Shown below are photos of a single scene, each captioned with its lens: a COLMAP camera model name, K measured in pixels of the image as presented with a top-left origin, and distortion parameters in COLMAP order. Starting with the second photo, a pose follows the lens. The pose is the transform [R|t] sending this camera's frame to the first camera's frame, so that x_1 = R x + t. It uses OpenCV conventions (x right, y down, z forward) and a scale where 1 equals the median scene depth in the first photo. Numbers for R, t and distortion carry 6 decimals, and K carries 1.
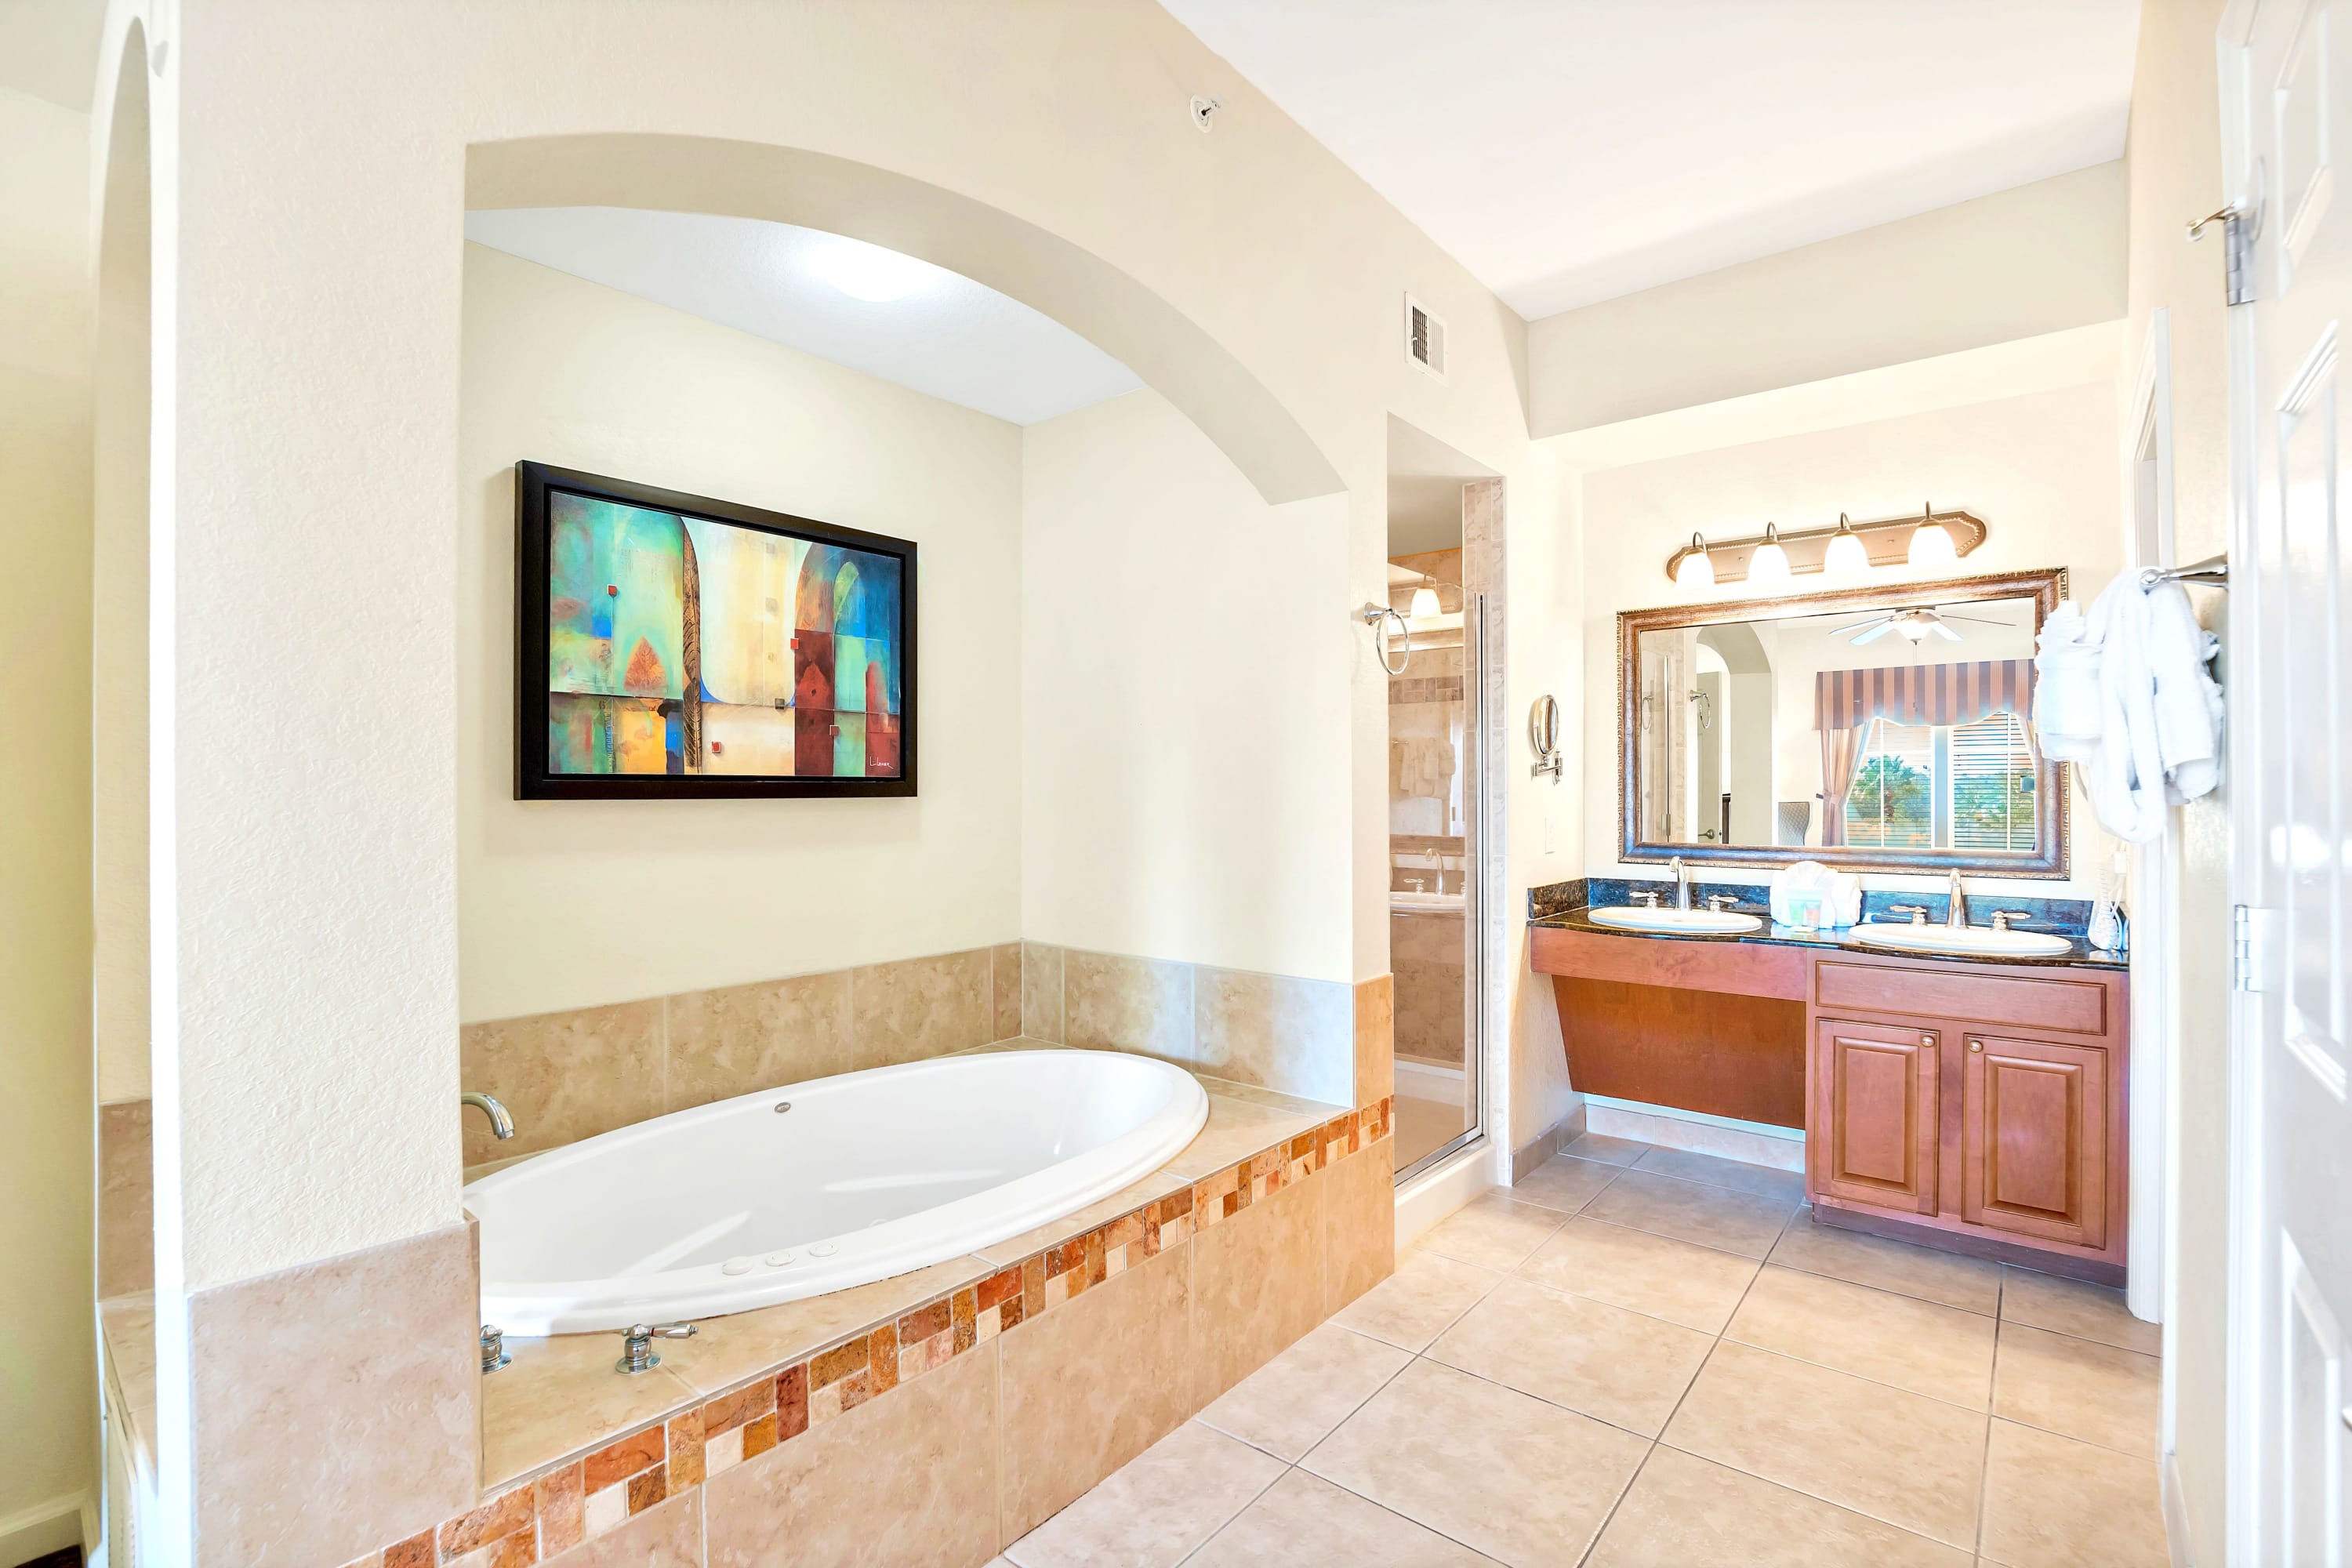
lens RADIAL K [[1102.2, 0, 1145.7], [0, 1102.2, 779.6], [0, 0, 1]] dist [-0.033173, 0.001154]
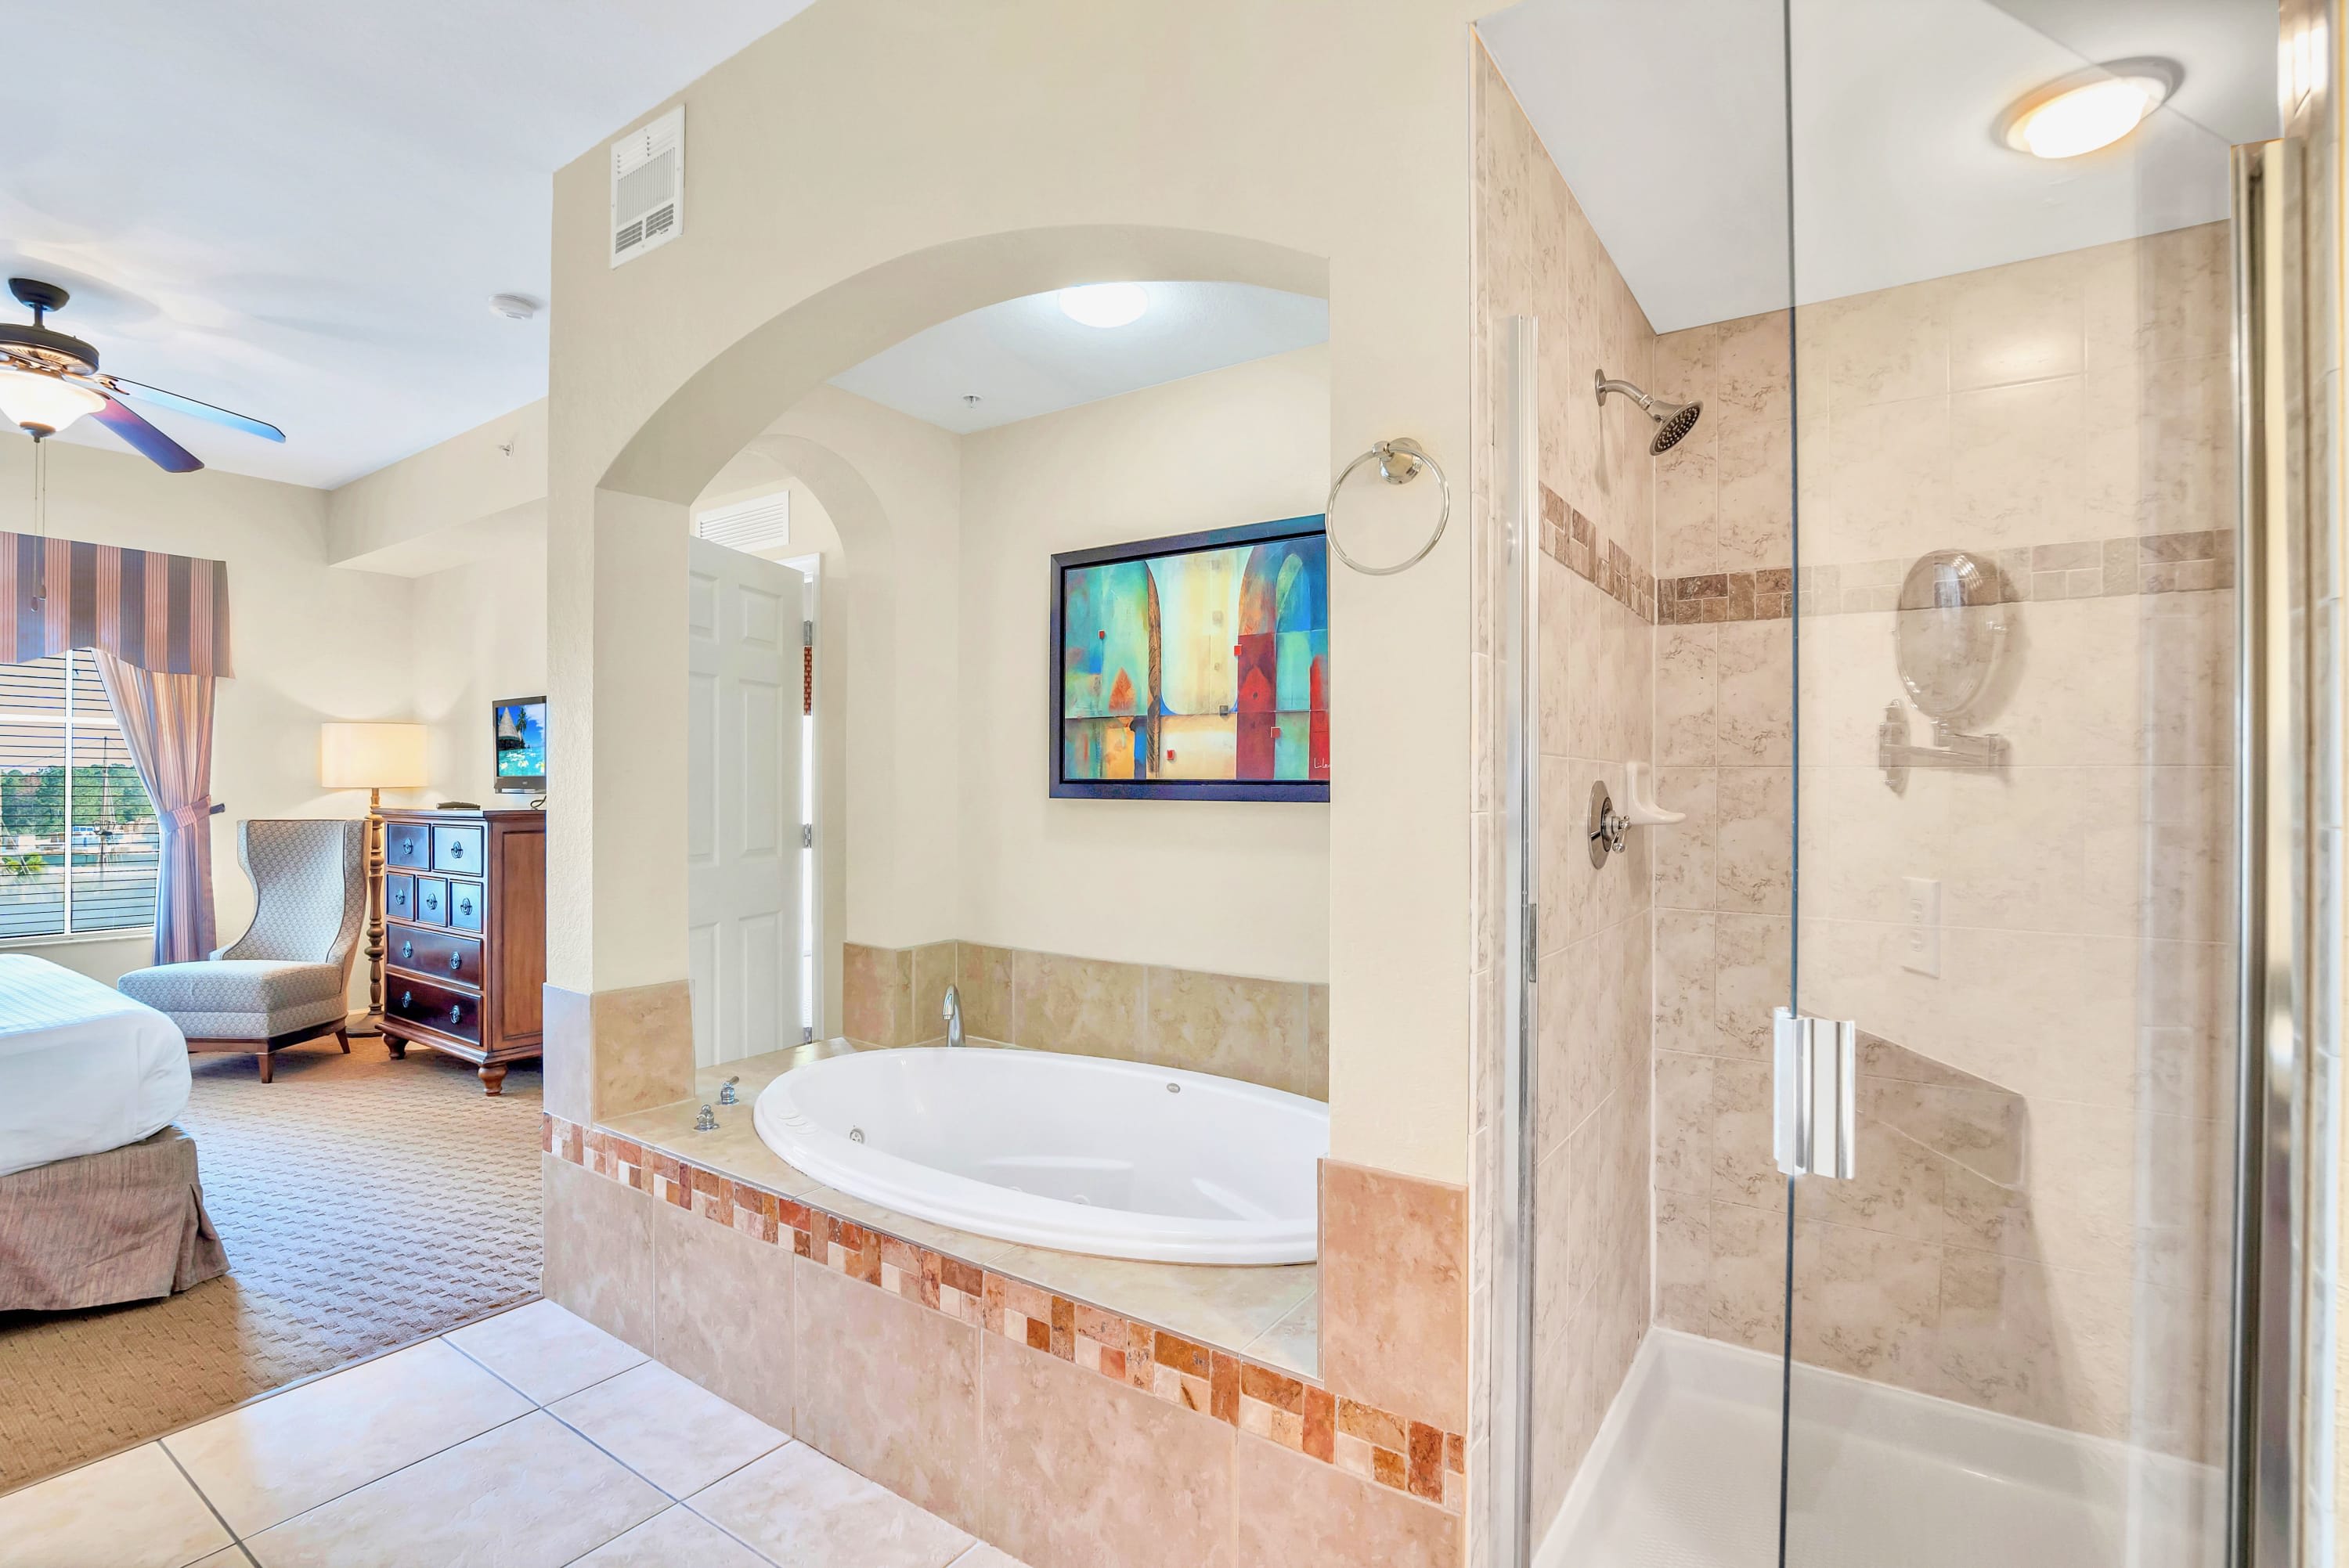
lens RADIAL K [[1100.6, 0, 1144.3], [0, 1100.6, 779.7], [0, 0, 1]] dist [-0.033173, 0.001154]
pose [[0.082097, -0.001246, -0.996624, 0.770187], [0.003299, 0.999994, -0.000978, -0.002749], [0.996619, -0.003208, 0.082101, 0.918068]]
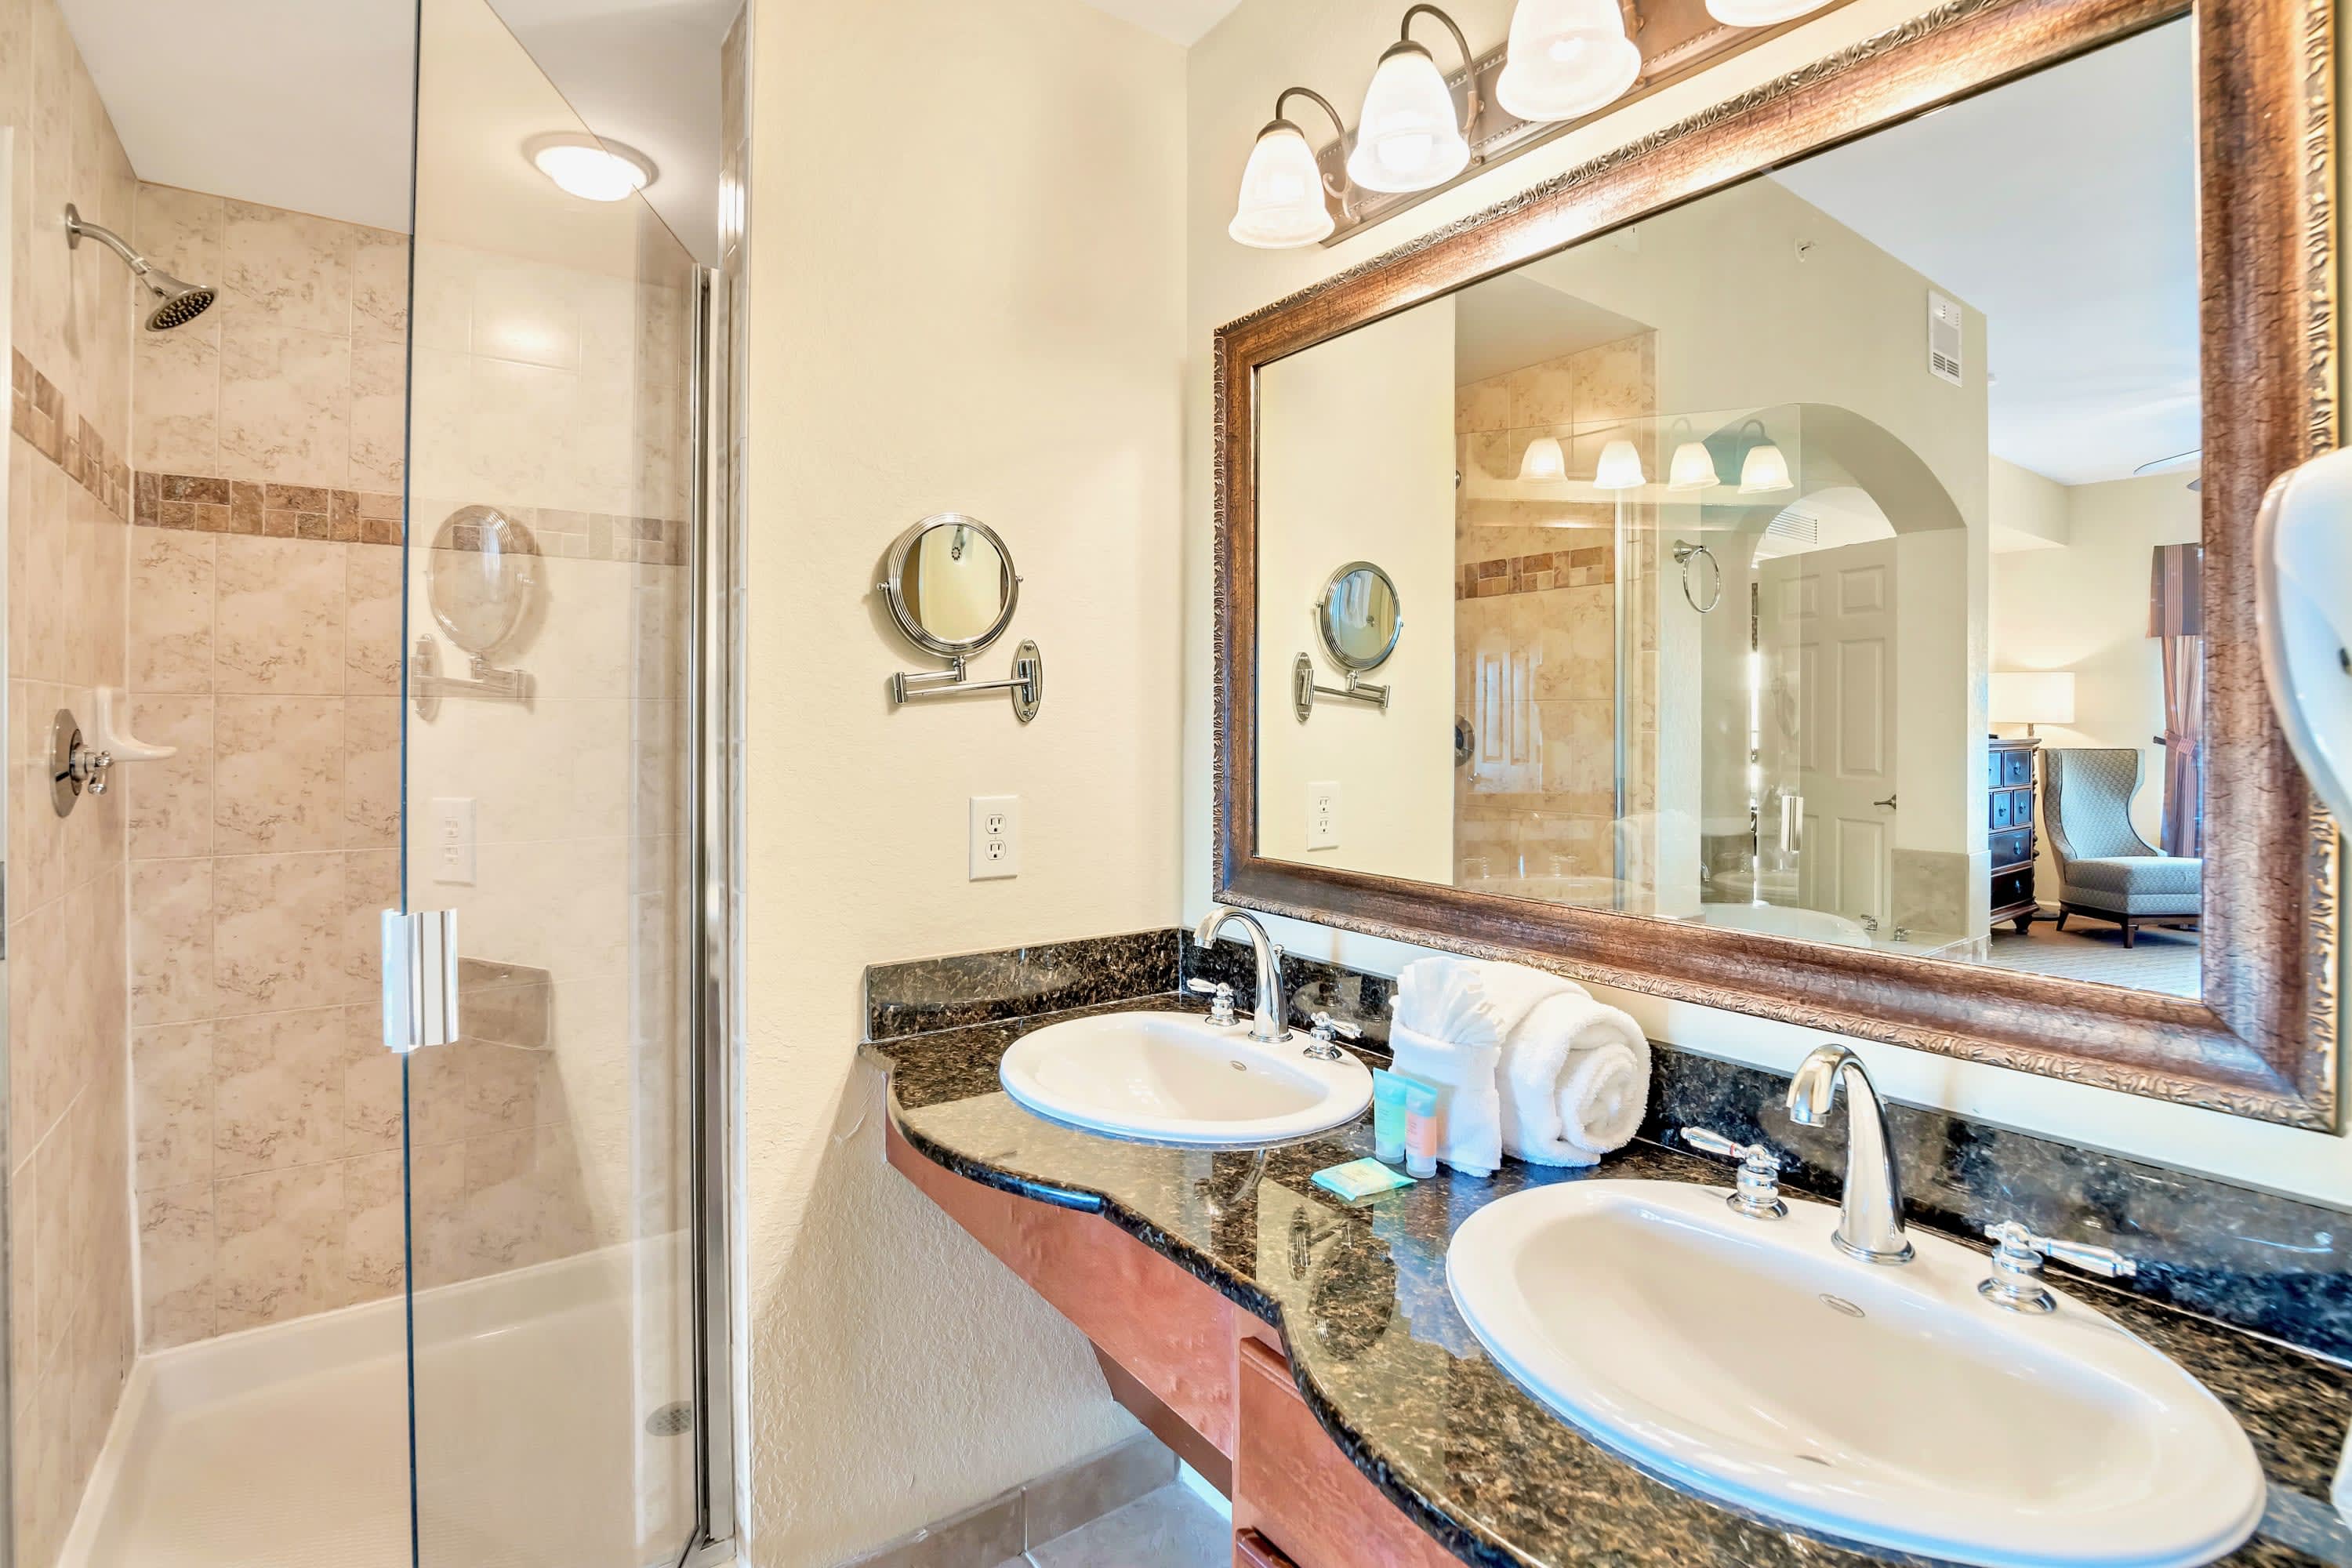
lens RADIAL K [[1104.4, 0, 1179.4], [0, 1104.4, 726.3], [0, 0, 1]] dist [-0.017970, 0.000178]
pose [[0.968330, 0.006063, -0.249600, 0.804832], [-0.002715, 0.999902, 0.013754, -0.001929], [0.249659, -0.012640, 0.968251, 0.856079]]
